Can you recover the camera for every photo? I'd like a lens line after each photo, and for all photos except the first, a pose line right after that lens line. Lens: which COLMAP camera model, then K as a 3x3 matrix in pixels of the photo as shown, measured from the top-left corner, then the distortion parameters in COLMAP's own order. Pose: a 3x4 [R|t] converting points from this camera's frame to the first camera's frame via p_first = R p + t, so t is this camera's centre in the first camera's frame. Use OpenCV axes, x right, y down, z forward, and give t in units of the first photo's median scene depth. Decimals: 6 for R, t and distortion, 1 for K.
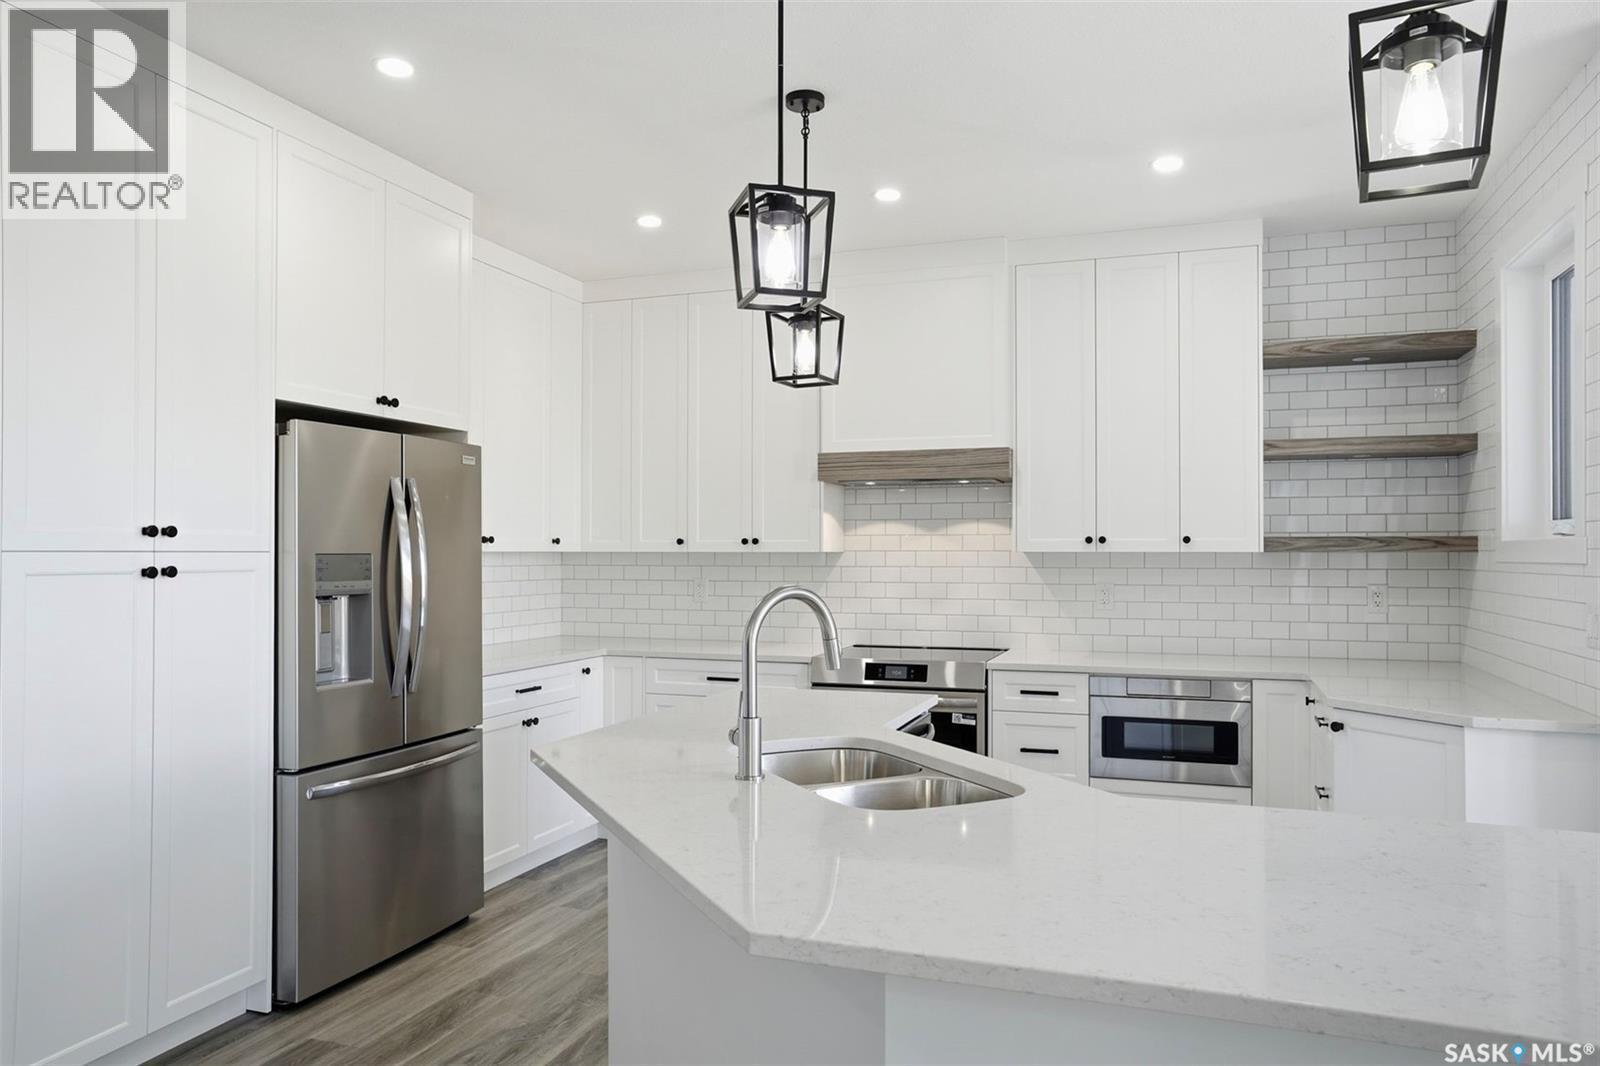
lens RADIAL K [[1104.9, 0, 801.5], [0, 1104.9, 551.3], [0, 0, 1]] dist [-0.022176, 0.000428]
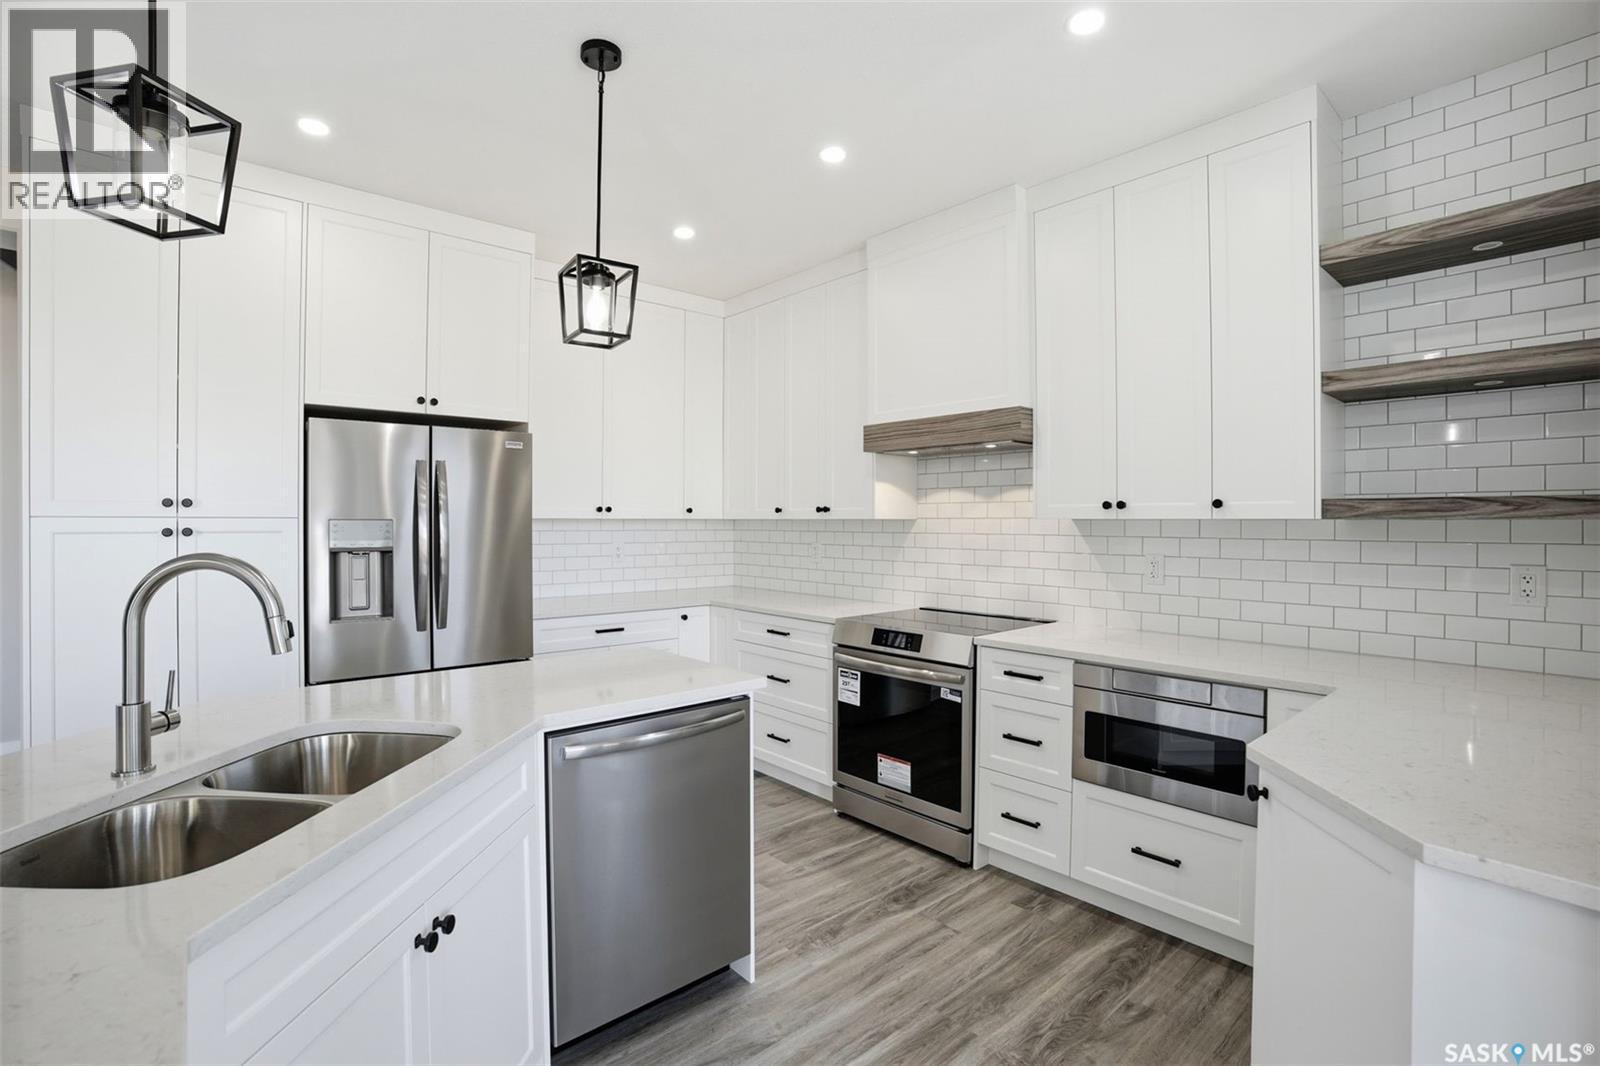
lens RADIAL K [[746.1, 0, 812.0], [0, 746.1, 527.7], [0, 0, 1]] dist [-0.074577, 0.027120]
pose [[0.873183, 0.005406, -0.487362, 0.349270], [-0.000762, 0.999952, 0.009728, 0.002200], [0.487391, -0.008123, 0.873146, 0.382577]]
